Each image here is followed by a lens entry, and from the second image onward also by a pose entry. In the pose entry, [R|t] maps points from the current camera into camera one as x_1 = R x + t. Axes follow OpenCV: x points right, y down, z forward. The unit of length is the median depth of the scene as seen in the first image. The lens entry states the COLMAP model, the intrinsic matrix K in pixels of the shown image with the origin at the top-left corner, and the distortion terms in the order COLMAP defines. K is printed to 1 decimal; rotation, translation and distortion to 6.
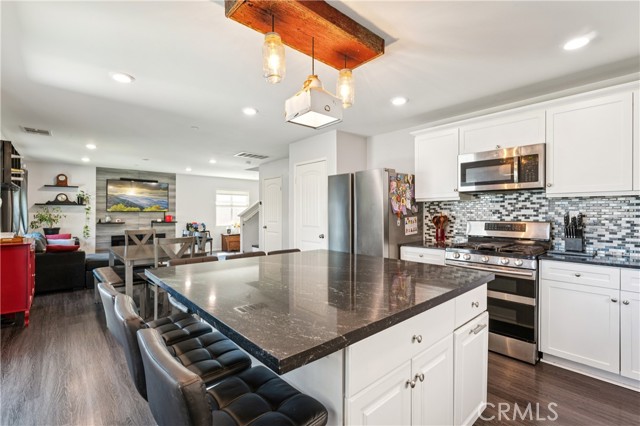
lens RADIAL K [[288.5, 0, 318.9], [0, 288.5, 213.3], [0, 0, 1]] dist [-0.000173, -0.000564]
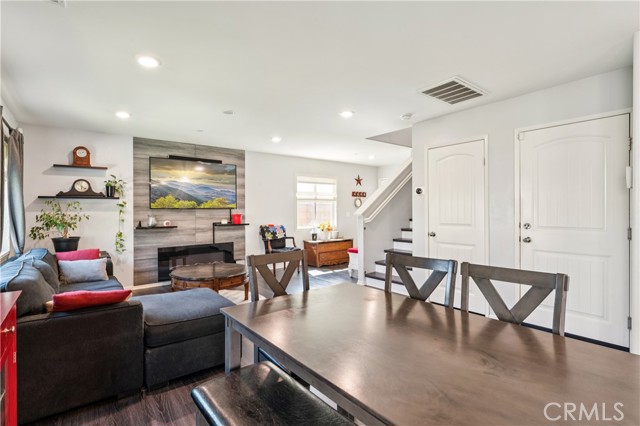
lens RADIAL K [[306.7, 0, 318.0], [0, 306.7, 212.0], [0, 0, 1]] dist [-0.004271, -0.000215]
pose [[0.998284, -0.007177, -0.058125, -0.339521], [0.007599, 0.999946, 0.007046, -0.001338], [0.058071, -0.007476, 0.998284, 0.366662]]
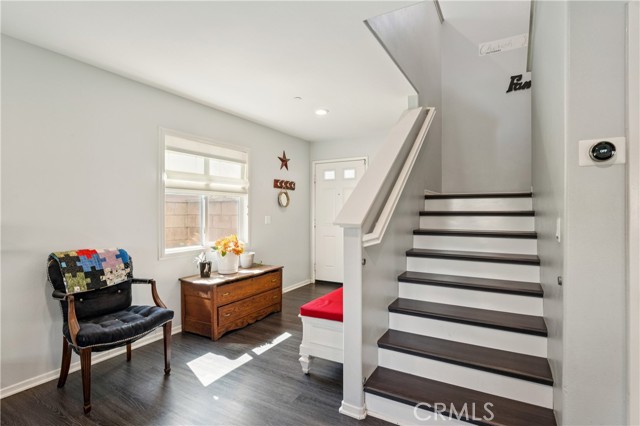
lens RADIAL K [[323.1, 0, 321.9], [0, 323.1, 212.6], [0, 0, 1]] dist [-0.001939, 0.001025]
pose [[0.948359, -0.001648, 0.317195, -0.393833], [0.000452, 0.999993, 0.003843, -0.001235], [-0.317199, -0.003501, 0.948353, 0.811376]]
